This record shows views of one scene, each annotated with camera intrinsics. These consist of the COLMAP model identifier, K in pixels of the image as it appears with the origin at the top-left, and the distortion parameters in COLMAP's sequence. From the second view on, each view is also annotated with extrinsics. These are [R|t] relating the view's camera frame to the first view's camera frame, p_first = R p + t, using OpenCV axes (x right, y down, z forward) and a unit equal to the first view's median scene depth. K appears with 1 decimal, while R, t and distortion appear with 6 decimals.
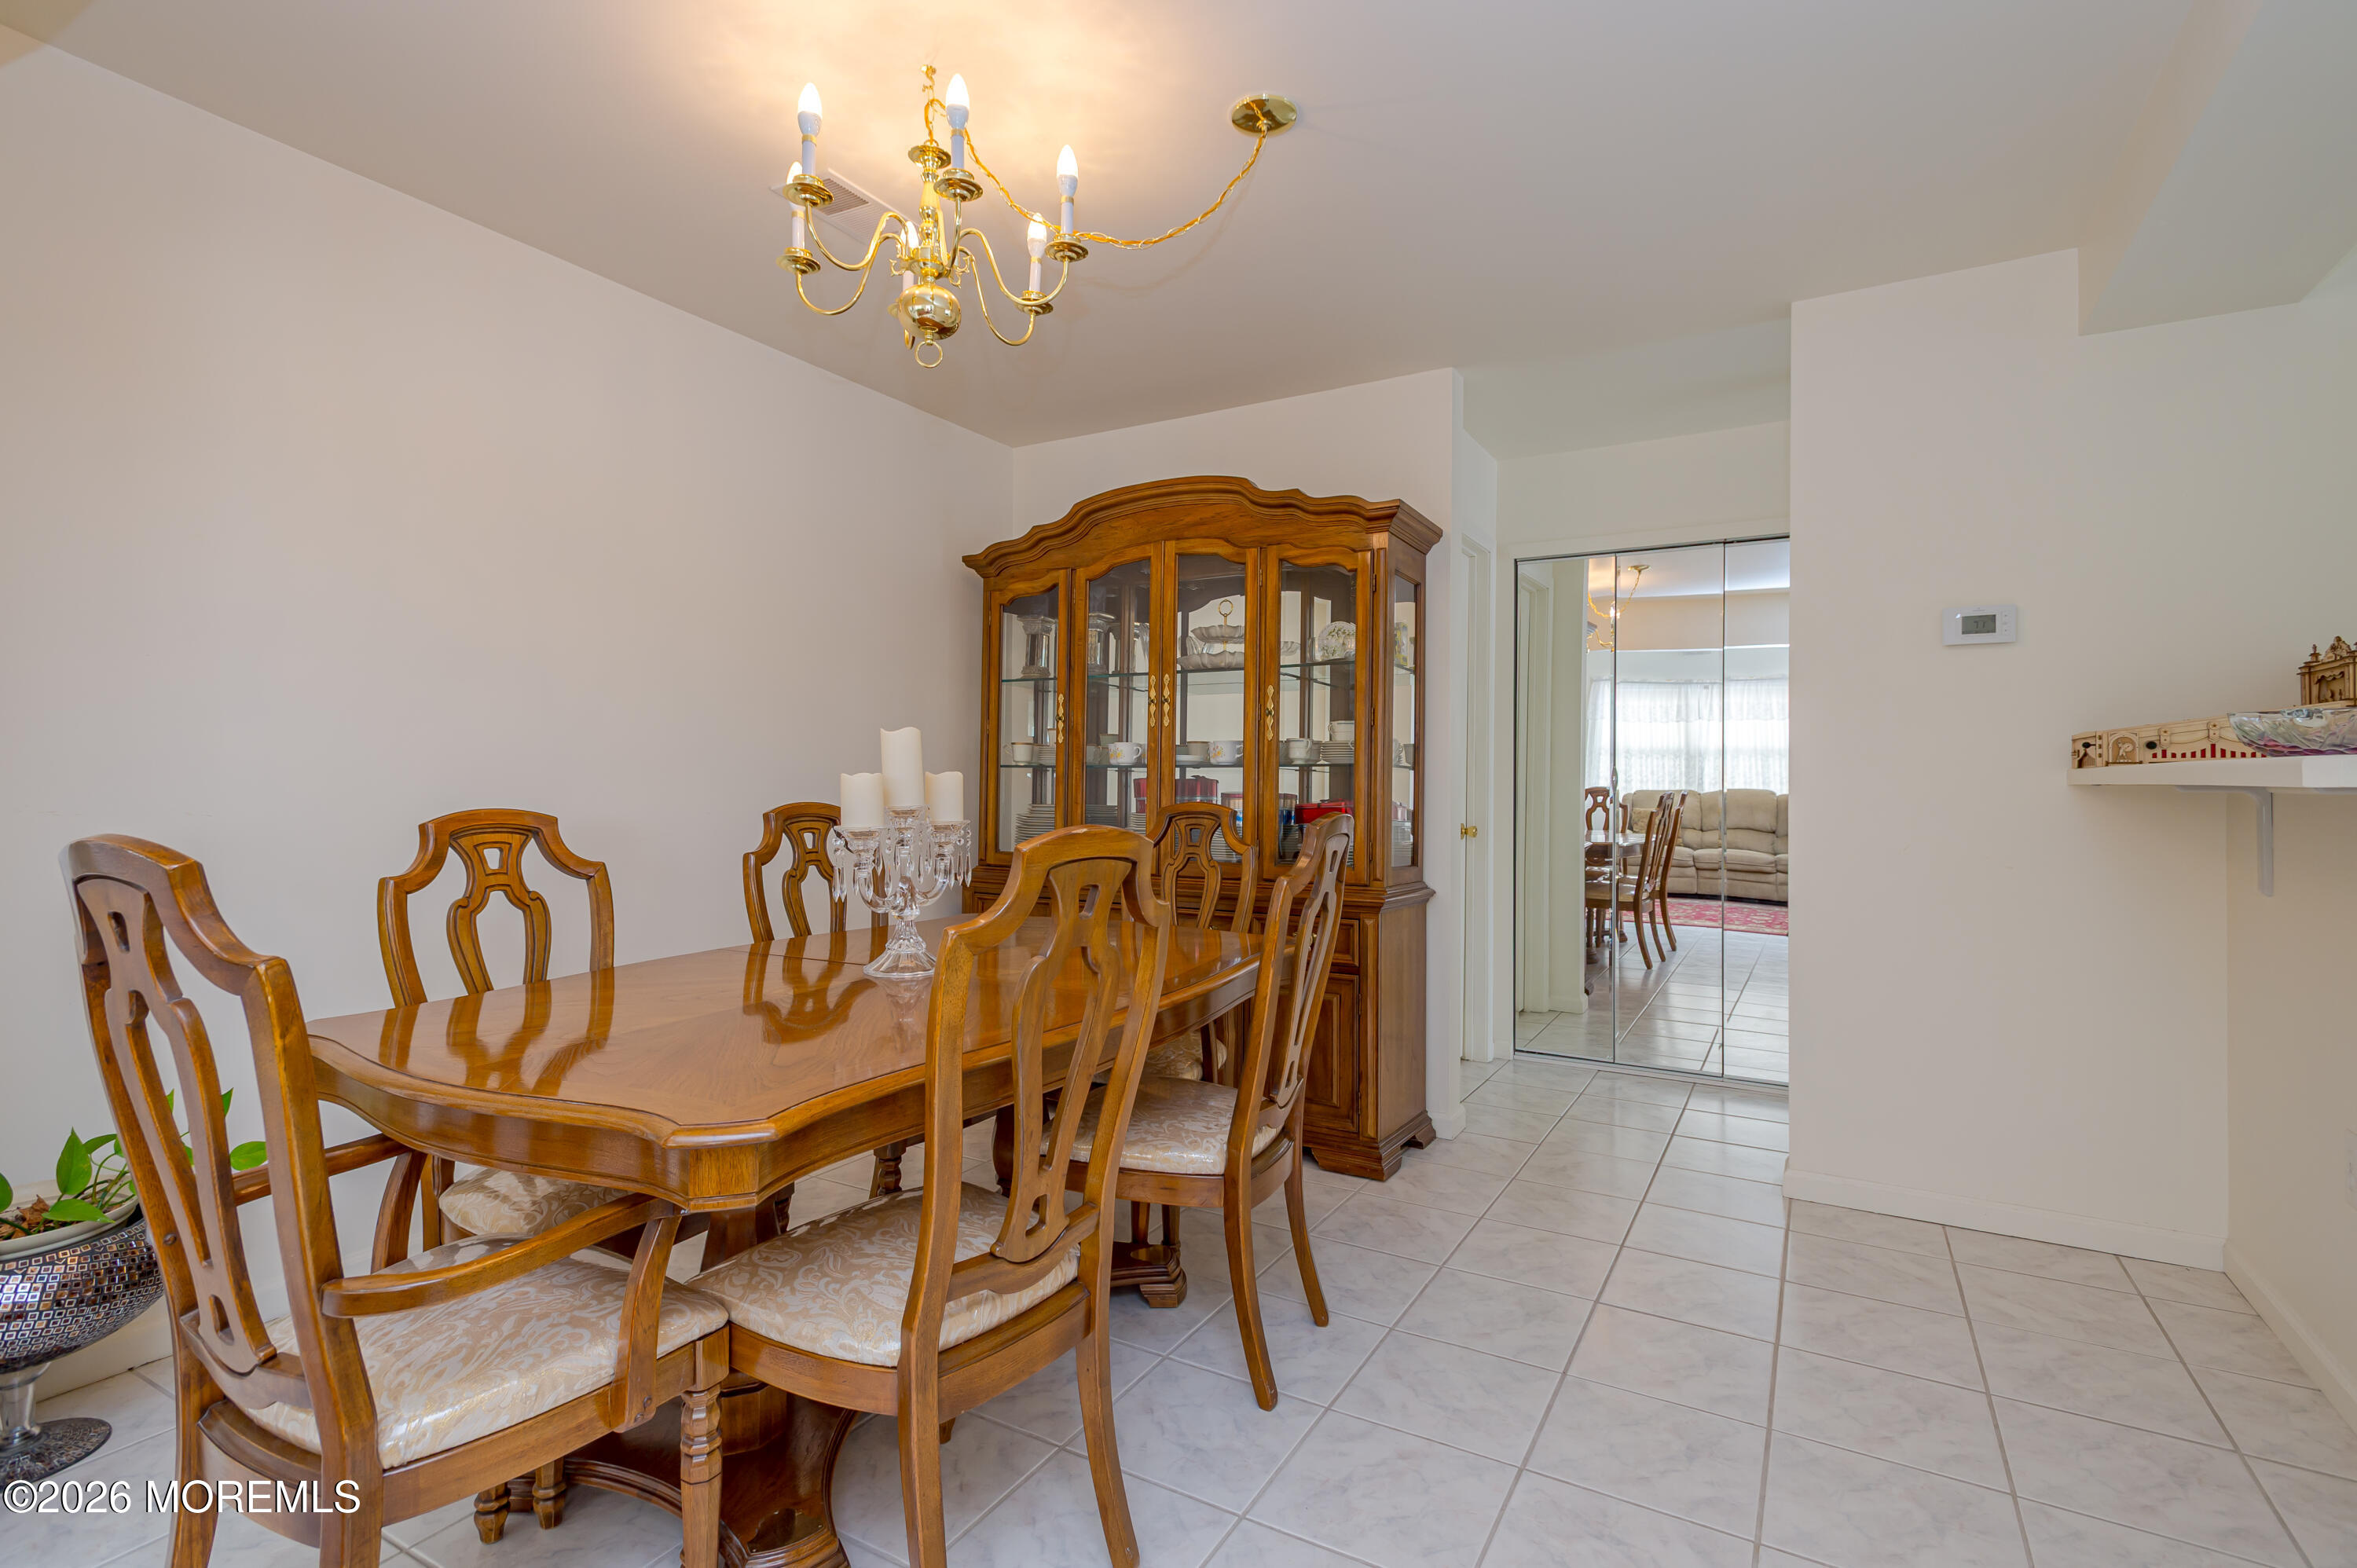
lens RADIAL K [[1115.1, 0, 1178.5], [0, 1115.1, 784.0], [0, 0, 1]] dist [0.019378, -0.000679]
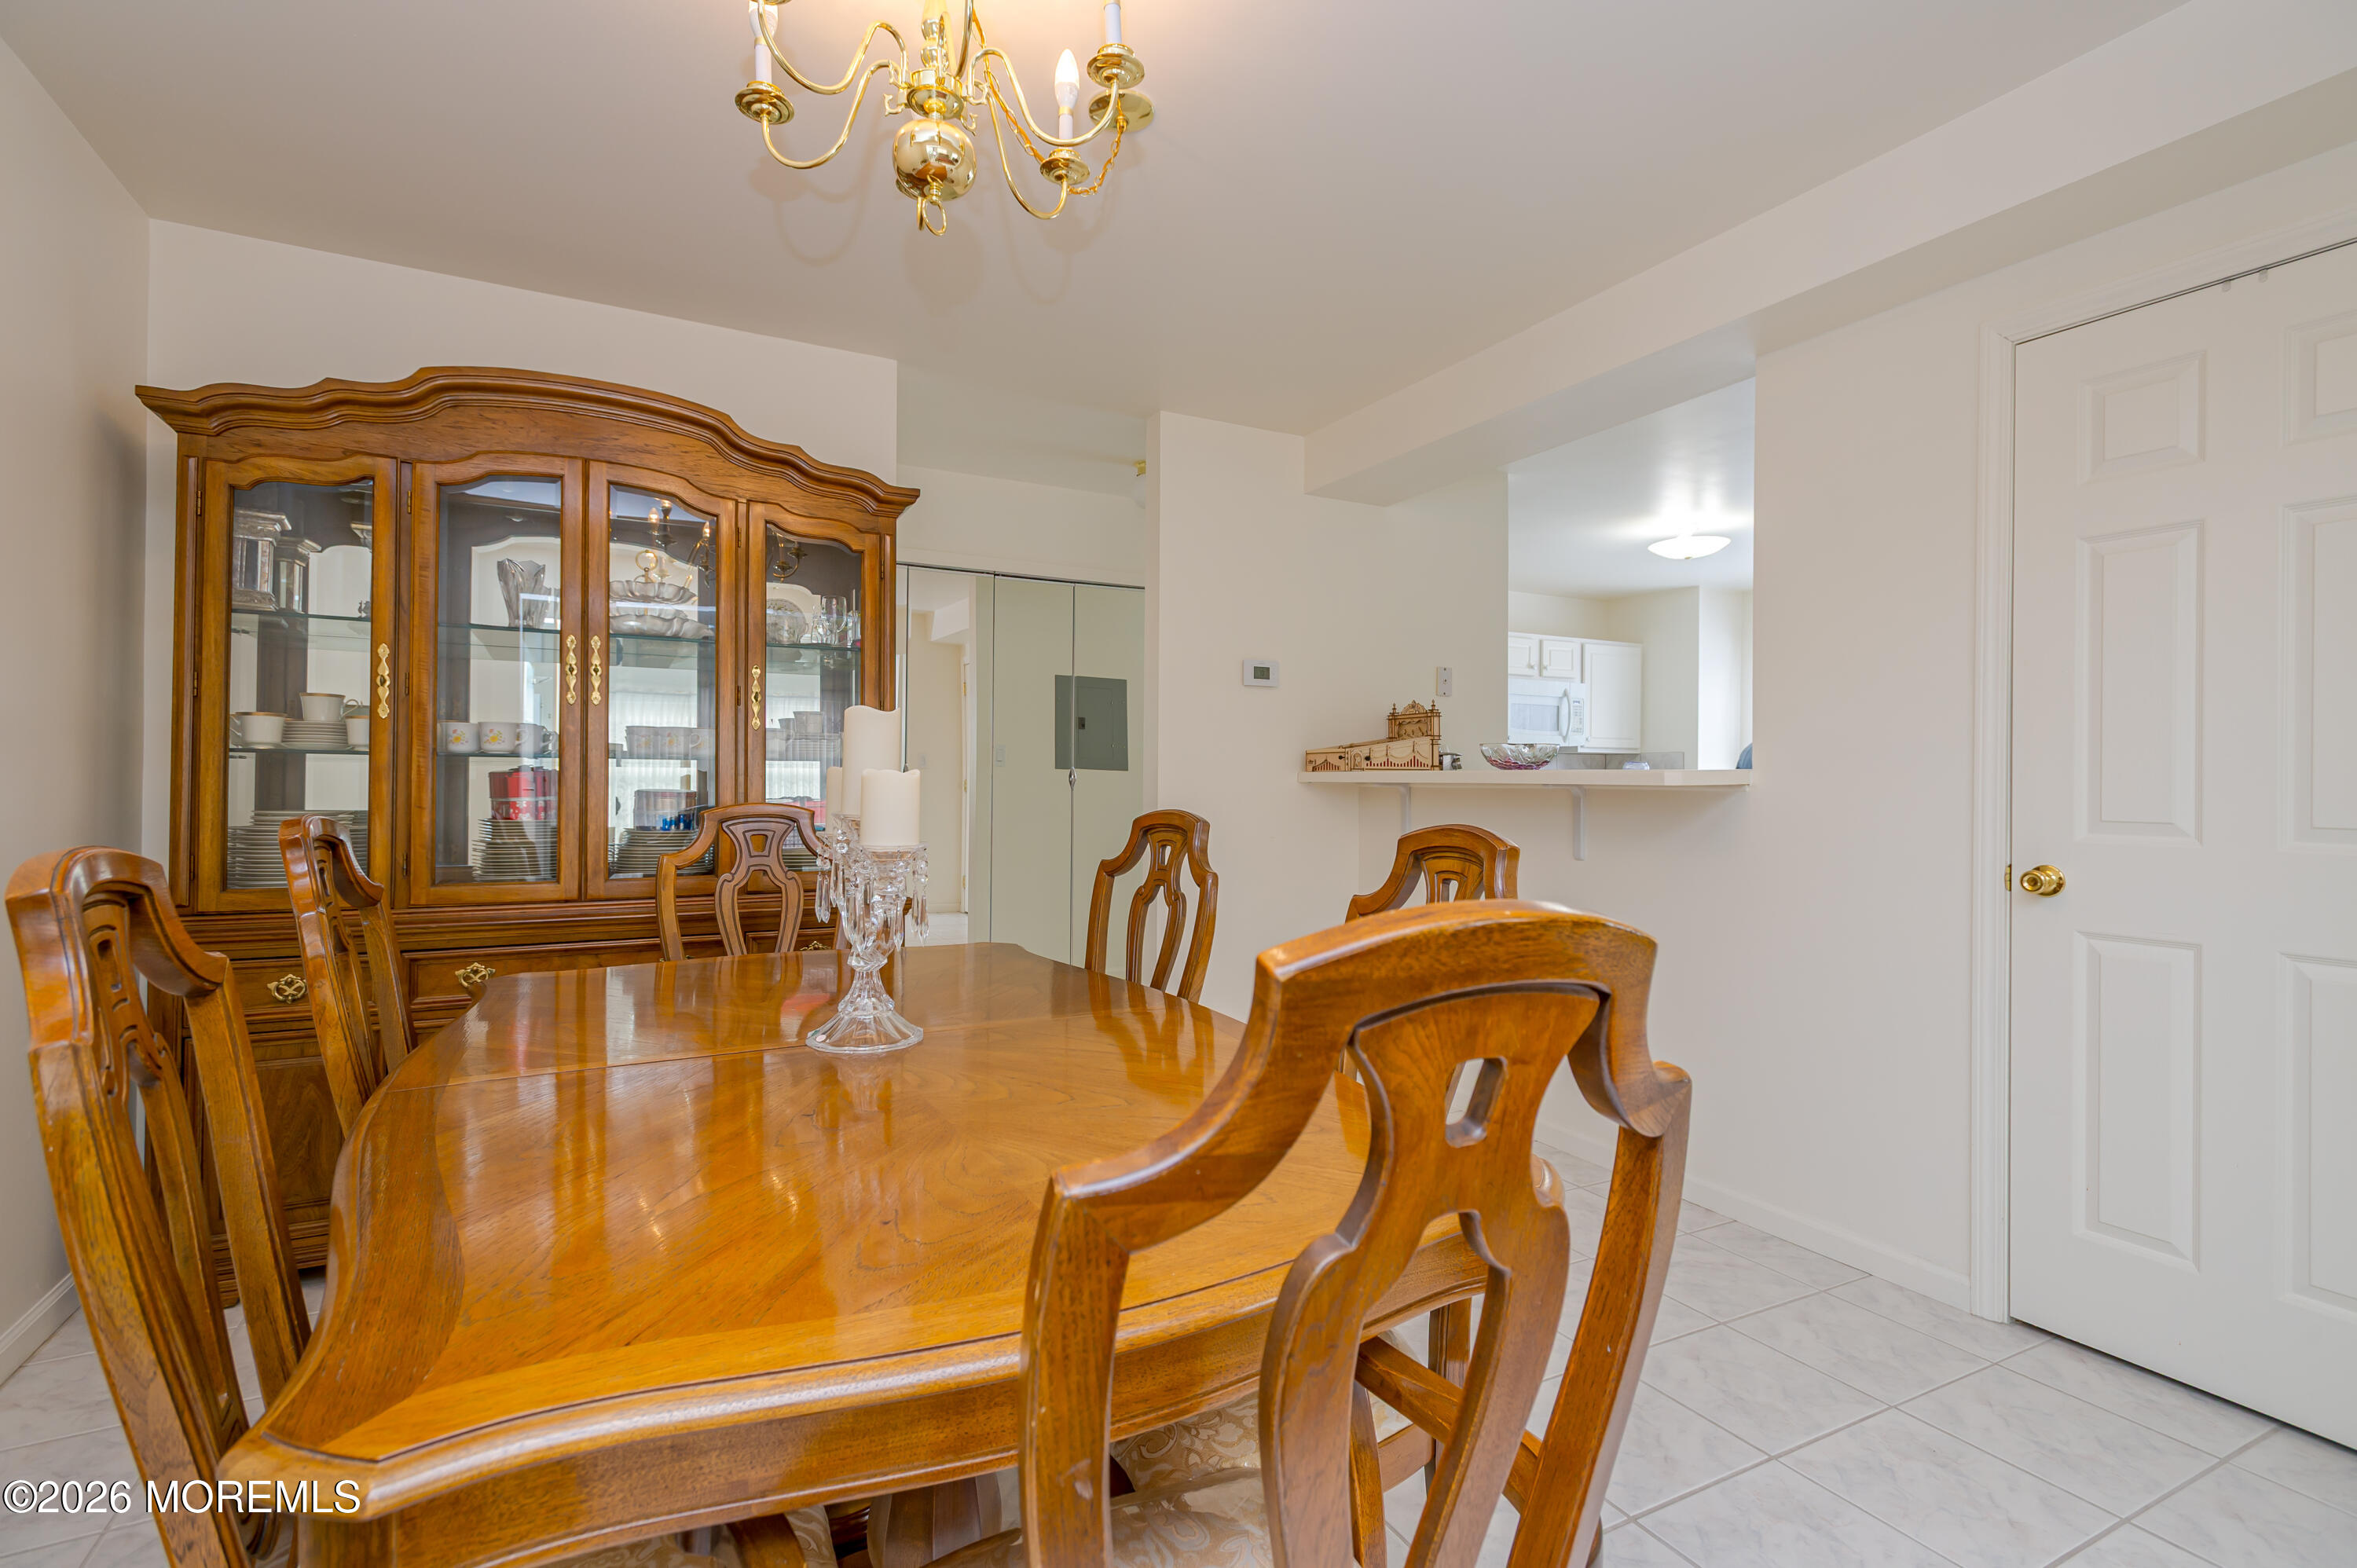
lens RADIAL K [[1085.9, 0, 1175.9], [0, 1085.9, 780.0], [0, 0, 1]] dist [0.017824, -0.008028]
pose [[0.537899, 0.001408, 0.843008, -0.450141], [-0.004336, 0.999990, 0.001096, -0.002863], [-0.842998, -0.004244, 0.537899, 0.279770]]
